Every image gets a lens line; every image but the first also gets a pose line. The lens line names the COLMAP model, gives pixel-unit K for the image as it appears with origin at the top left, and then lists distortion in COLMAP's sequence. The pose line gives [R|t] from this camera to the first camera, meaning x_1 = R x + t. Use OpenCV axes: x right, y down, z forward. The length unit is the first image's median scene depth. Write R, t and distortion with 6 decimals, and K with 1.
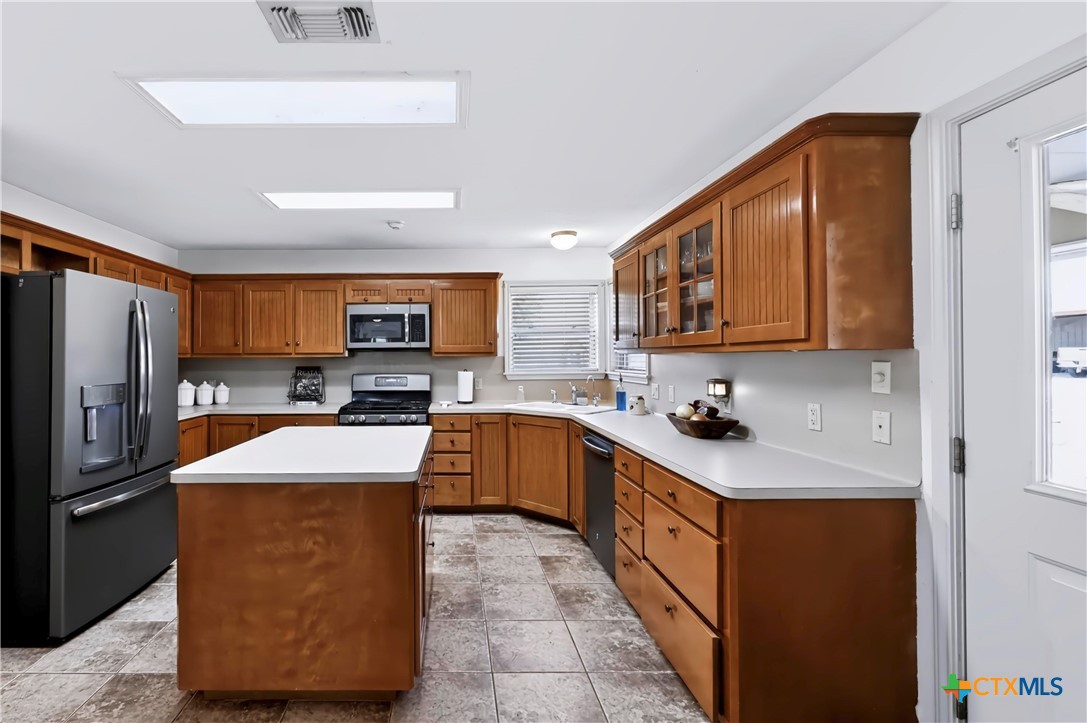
lens RADIAL K [[477.7, 0, 448.8], [0, 477.7, 346.4], [0, 0, 1]] dist [0.000053, 0.000103]
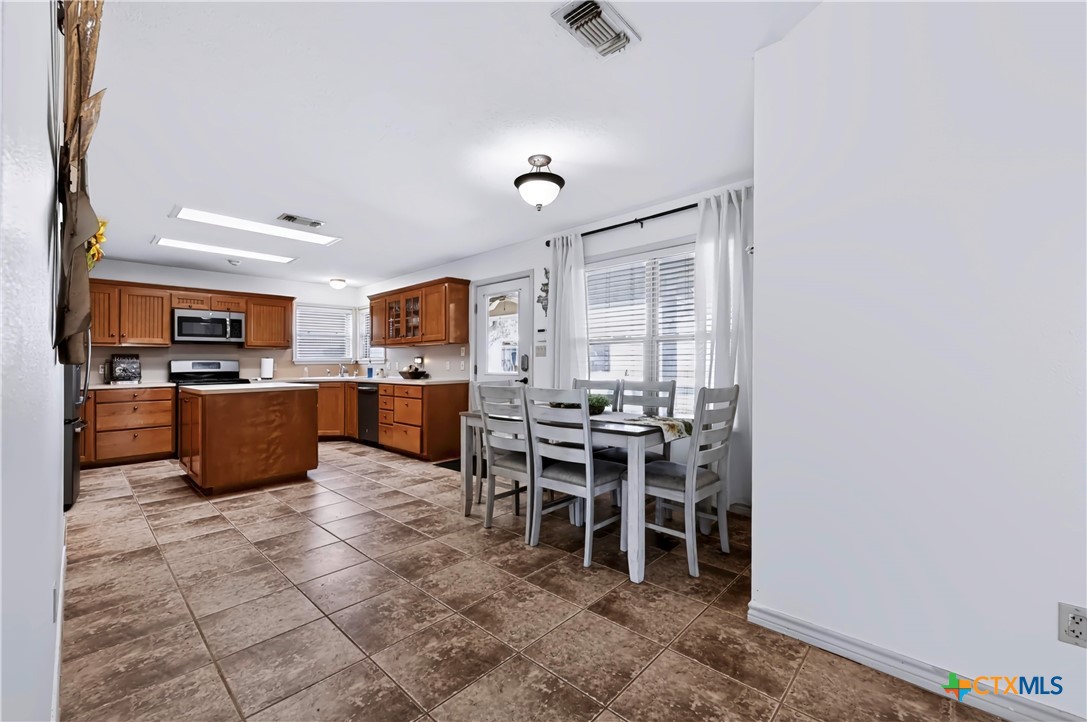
lens RADIAL K [[439.5, 0, 543.5], [0, 439.5, 361.0], [0, 0, 1]] dist [-0.003102, 0.000026]
pose [[0.677556, 0.001739, 0.735469, -0.453259], [-0.011879, 0.999893, 0.008580, 0.042567], [-0.735376, -0.014550, 0.677504, -0.688841]]
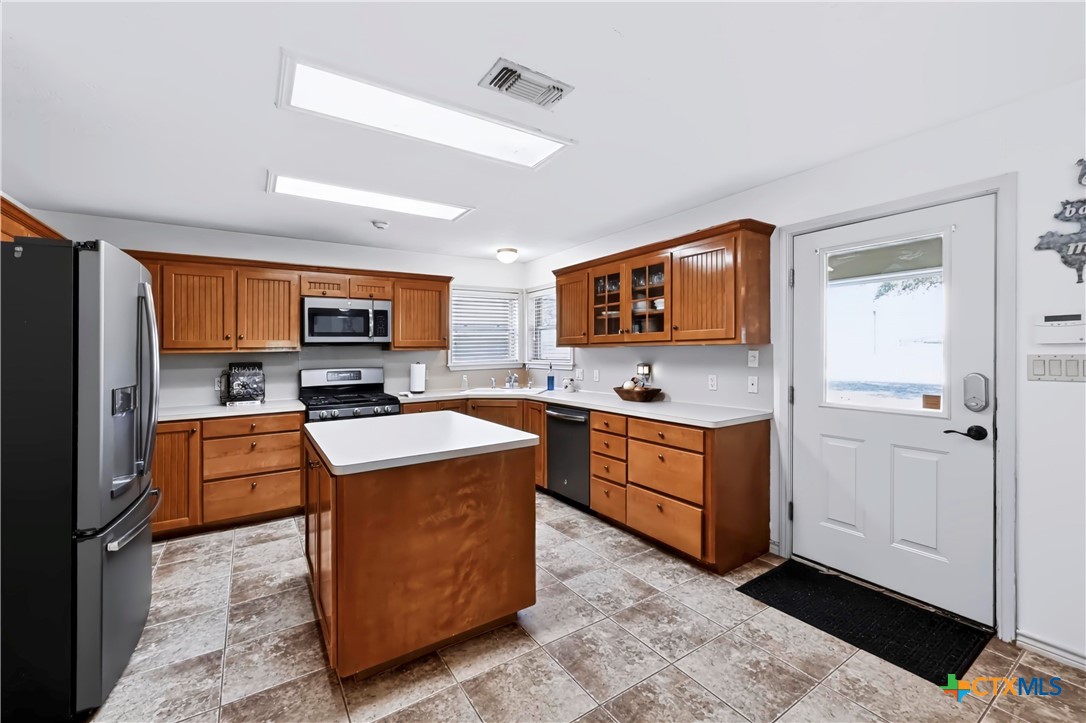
lens RADIAL K [[444.4, 0, 536.5], [0, 444.4, 346.0], [0, 0, 1]] dist [-0.000452, 0.000036]
pose [[0.836971, -0.001121, 0.547246, -0.334544], [-0.004168, 0.999956, 0.008423, 0.001383], [-0.547232, -0.009330, 0.836929, -0.005025]]
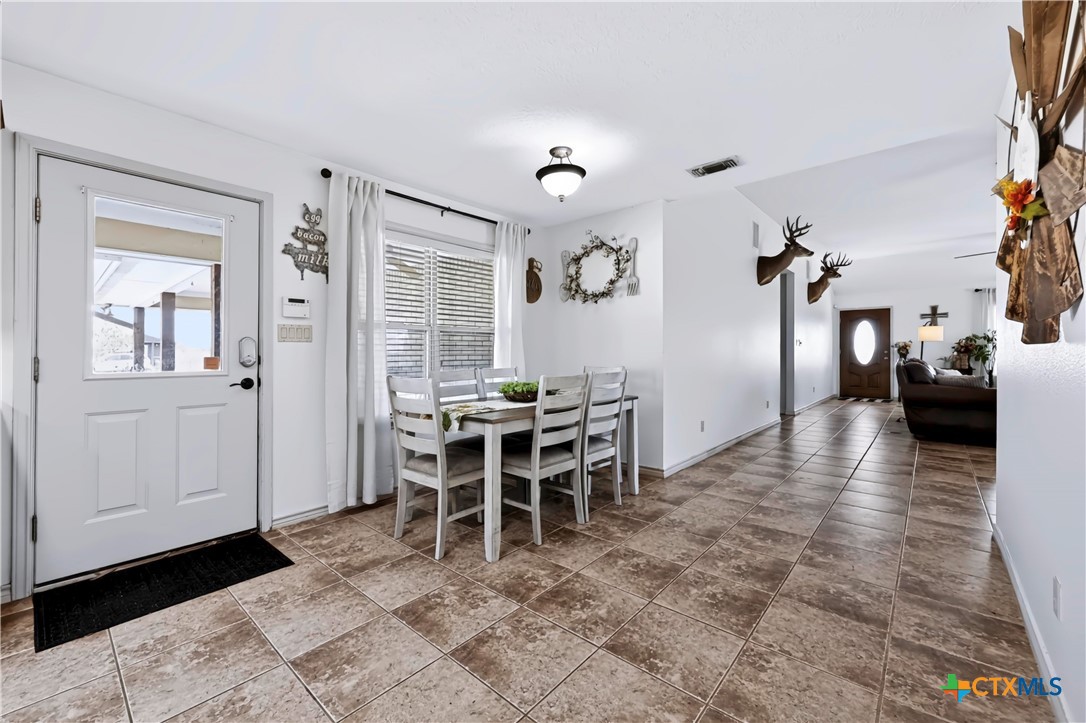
lens RADIAL K [[439.8, 0, 537.2], [0, 439.8, 357.0], [0, 0, 1]] dist [0.000903, -0.000393]
pose [[-0.750809, 0.002288, 0.660515, -0.385511], [-0.007207, 0.999906, -0.011657, 0.070392], [-0.660480, -0.013512, -0.750722, 0.359214]]
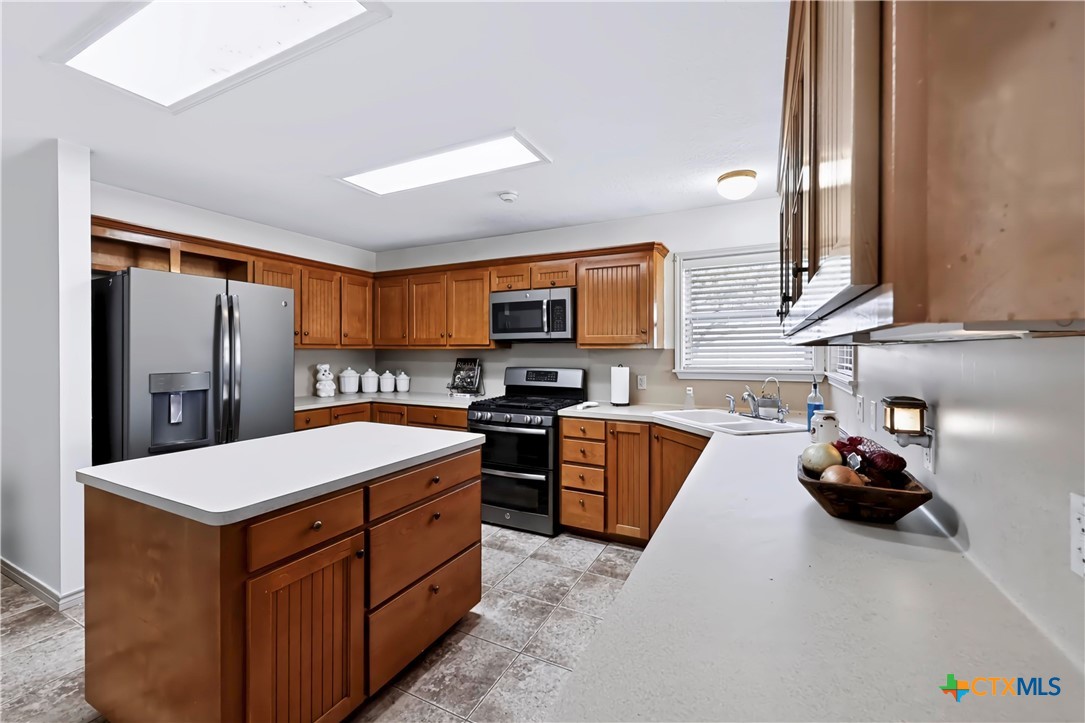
lens RADIAL K [[441.8, 0, 540.8], [0, 441.8, 346.7], [0, 0, 1]] dist [-0.001132, 0.000015]
pose [[0.894995, 0.002754, -0.446069, 0.284622], [0.004576, 0.999872, 0.015353, 0.005464], [0.446054, -0.015782, 0.894867, 0.285975]]
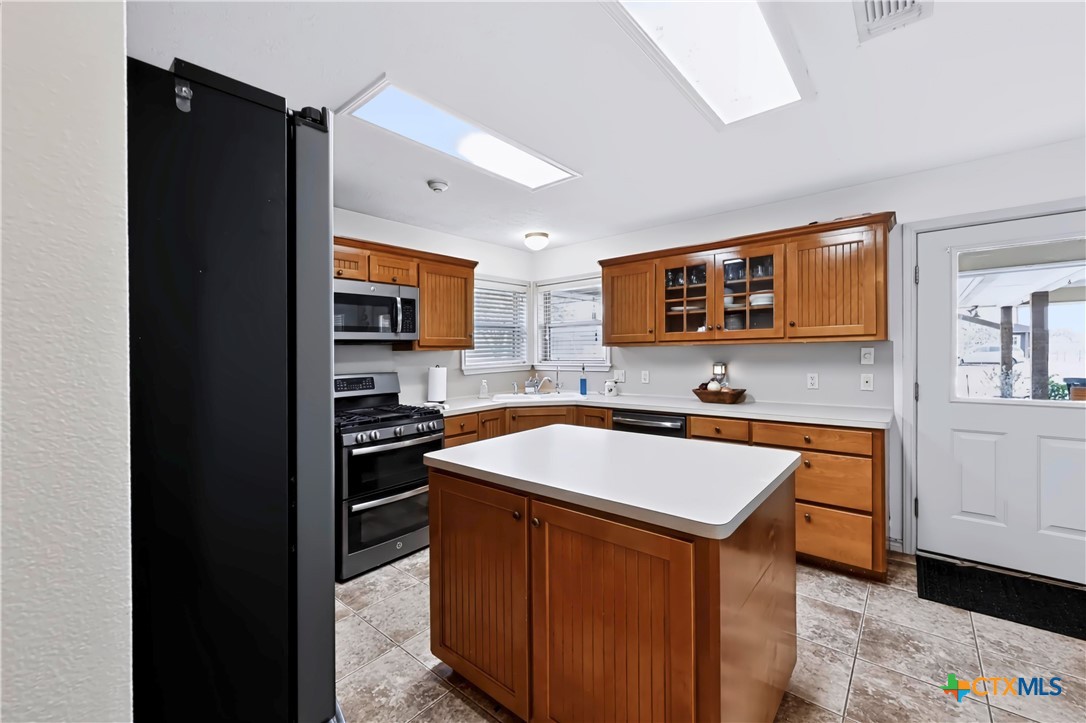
lens RADIAL K [[445.3, 0, 538.0], [0, 445.3, 349.3], [0, 0, 1]] dist [0.001654, 0.000535]
pose [[0.644893, -0.004933, 0.764257, -0.539385], [-0.003197, 0.999953, 0.009152, 0.011758], [-0.764266, -0.008346, 0.644847, 0.363286]]
